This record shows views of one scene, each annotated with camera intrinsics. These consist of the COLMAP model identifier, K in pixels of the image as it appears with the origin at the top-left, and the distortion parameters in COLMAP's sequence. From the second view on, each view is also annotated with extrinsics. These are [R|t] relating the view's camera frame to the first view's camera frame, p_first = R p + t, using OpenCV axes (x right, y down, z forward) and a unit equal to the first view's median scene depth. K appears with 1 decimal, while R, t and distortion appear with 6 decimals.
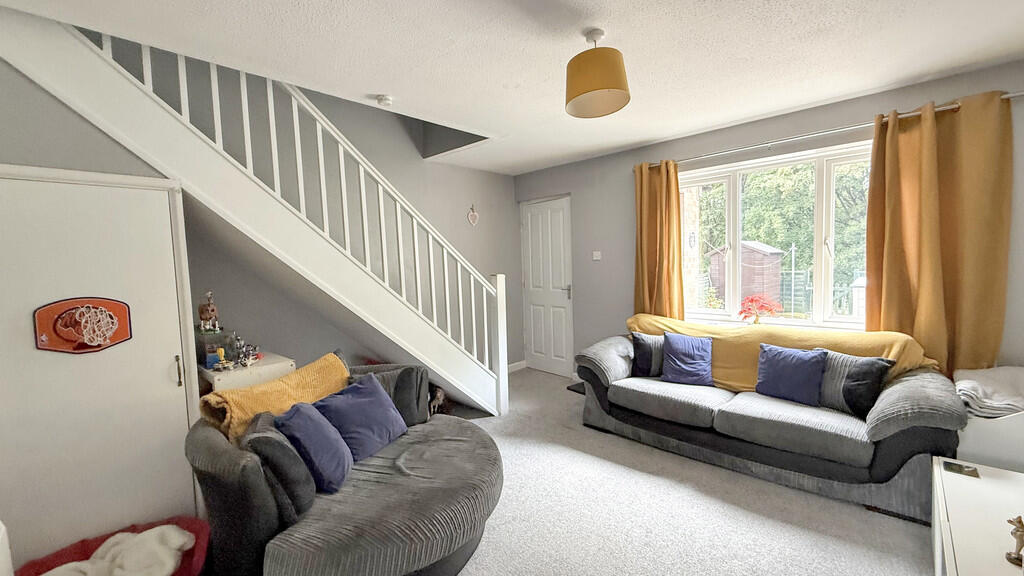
lens RADIAL K [[418.8, 0, 512.8], [0, 418.8, 287.9], [0, 0, 1]] dist [0.002830, 0.000350]
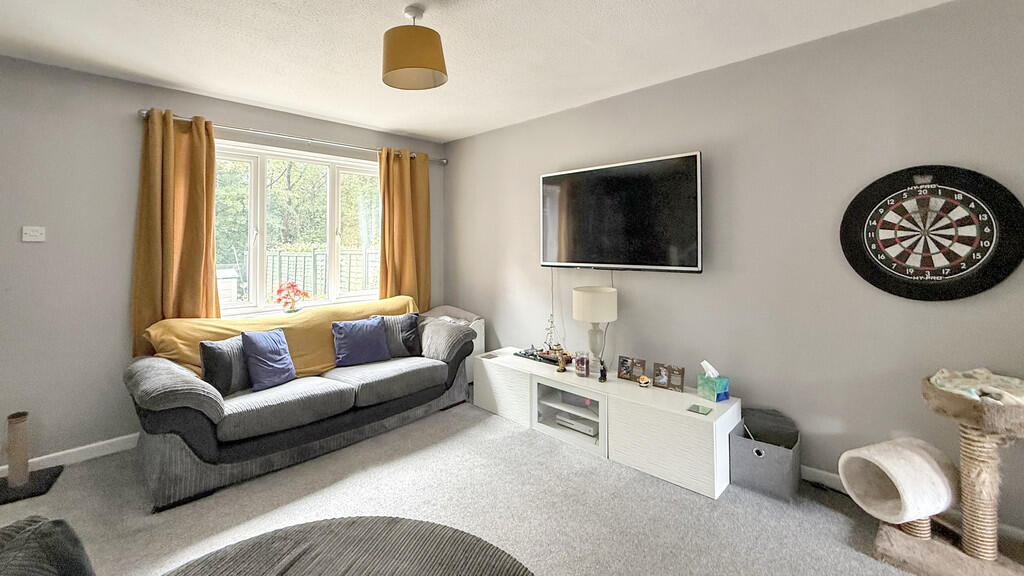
lens RADIAL K [[418.8, 0, 520.4], [0, 418.8, 239.1], [0, 0, 1]] dist [0.002830, 0.000350]
pose [[0.002870, 0.043267, 0.999059, -0.498193], [0.069269, 0.996655, -0.043362, -0.001430], [-0.997594, 0.069328, -0.000137, 0.497848]]
